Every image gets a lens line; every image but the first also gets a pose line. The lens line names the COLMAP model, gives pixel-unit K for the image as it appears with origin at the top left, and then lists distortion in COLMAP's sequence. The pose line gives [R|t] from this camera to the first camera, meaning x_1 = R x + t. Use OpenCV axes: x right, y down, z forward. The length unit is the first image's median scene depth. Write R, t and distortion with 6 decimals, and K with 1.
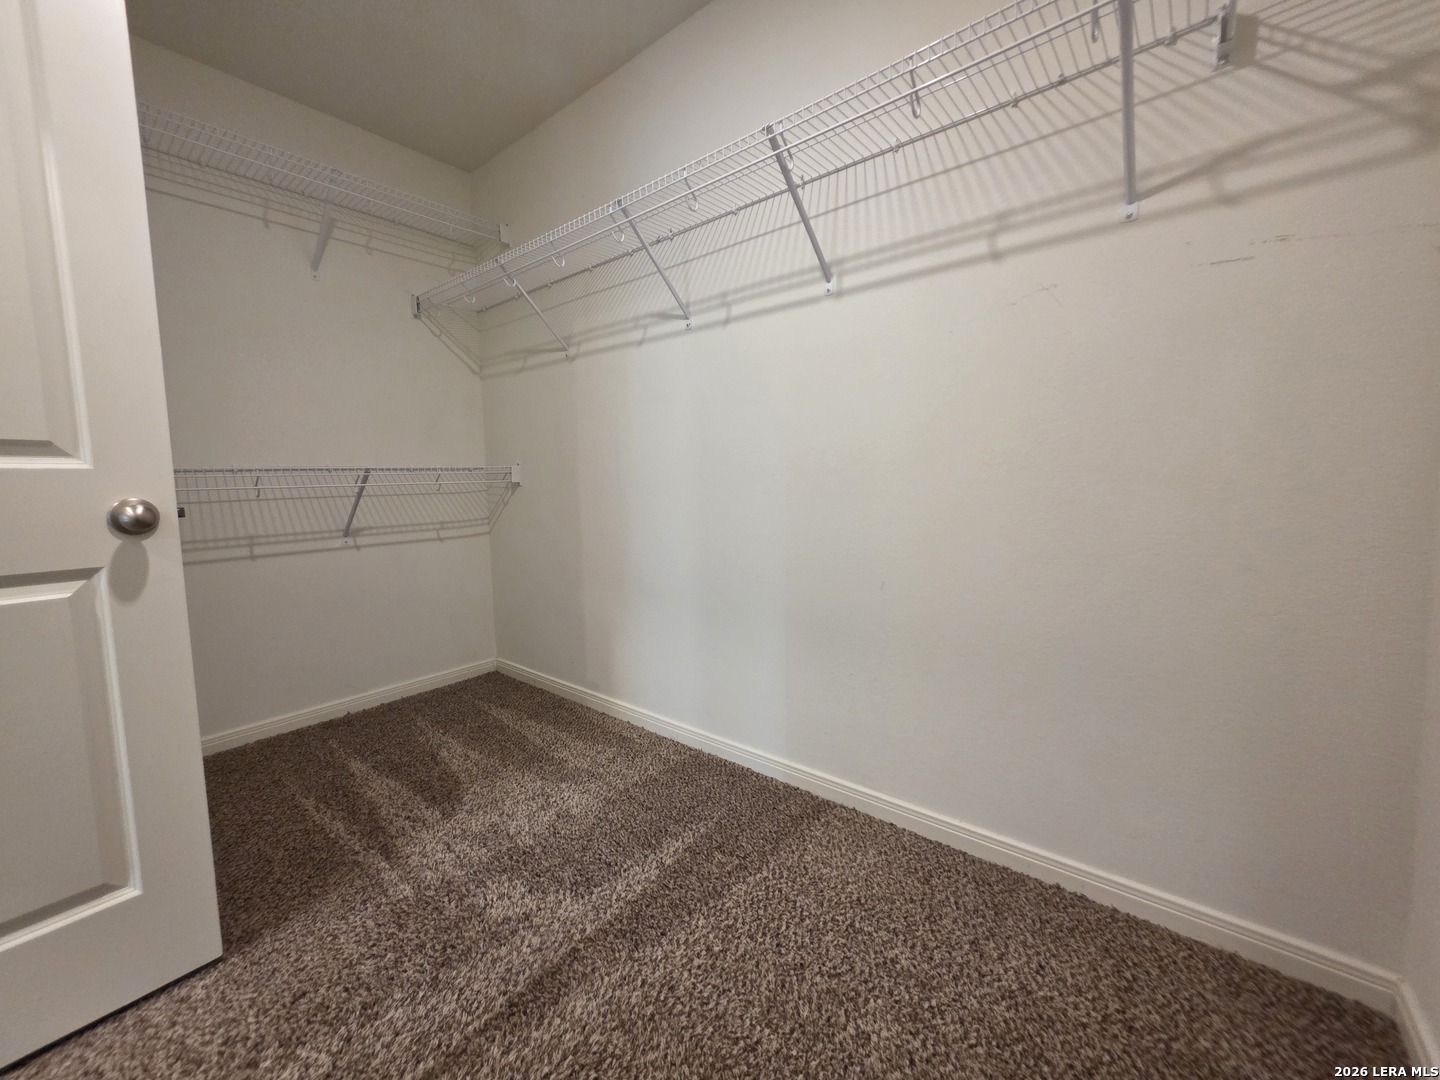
lens RADIAL K [[578.4, 0, 714.5], [0, 578.4, 538.3], [0, 0, 1]] dist [0.000622, 0.000587]
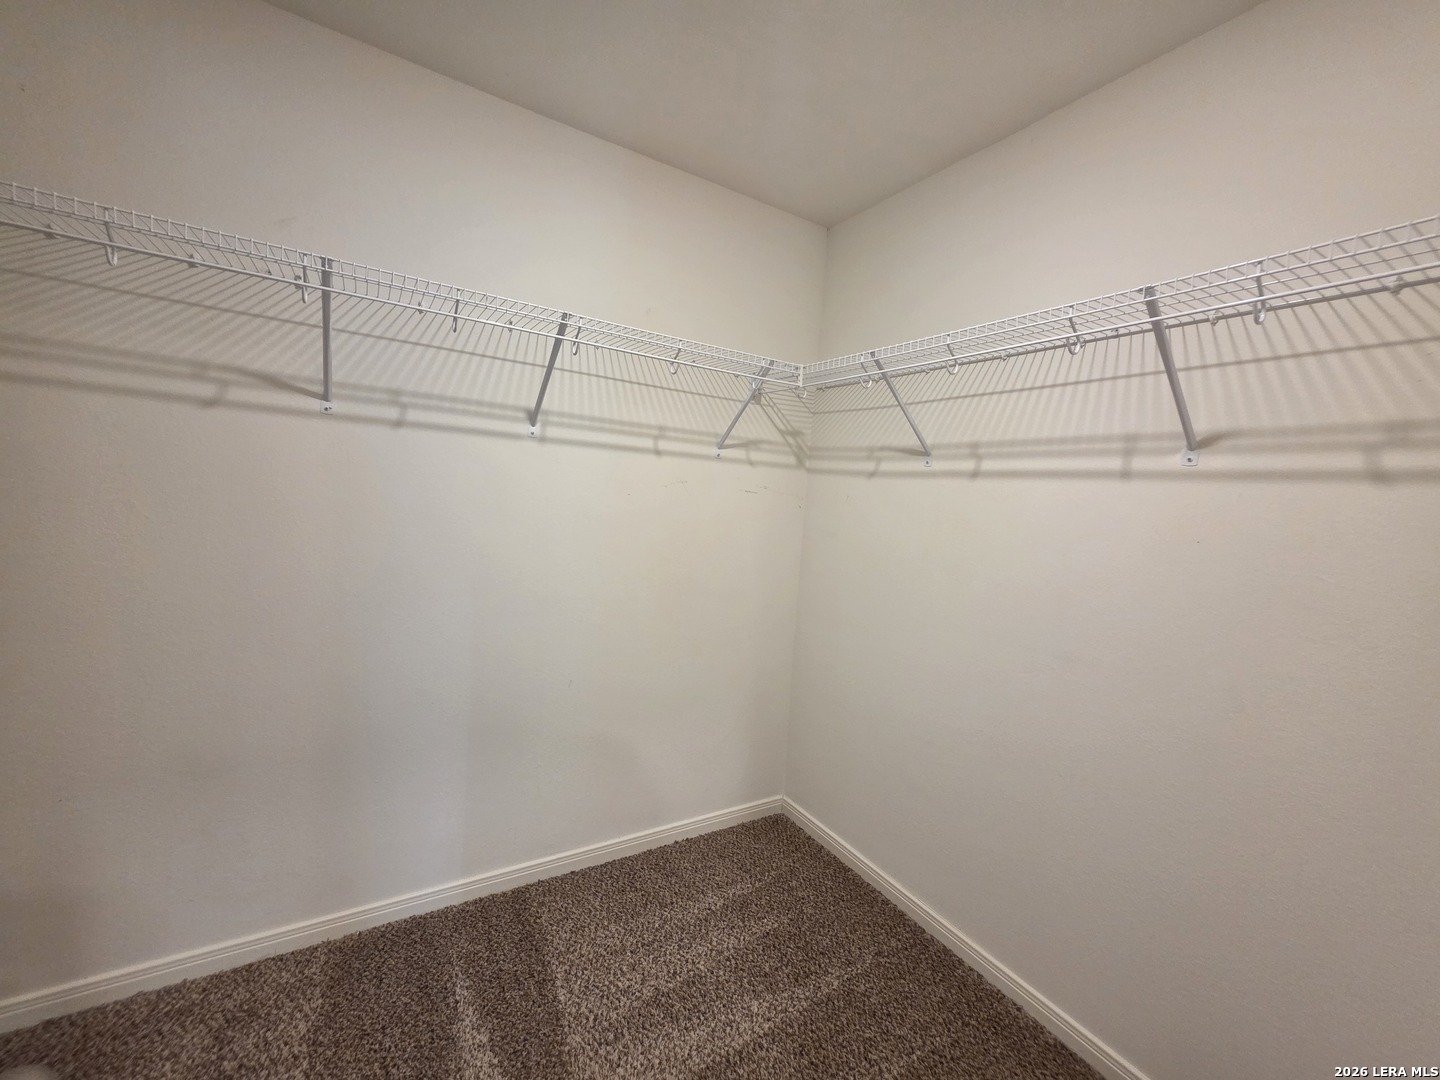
lens RADIAL K [[578.4, 0, 713.0], [0, 578.4, 544.6], [0, 0, 1]] dist [0.000622, 0.000587]
pose [[0.319156, -0.032802, 0.947134, -0.888908], [0.023263, 0.999371, 0.026772, -0.275532], [-0.947417, 0.013489, 0.319719, 0.369696]]
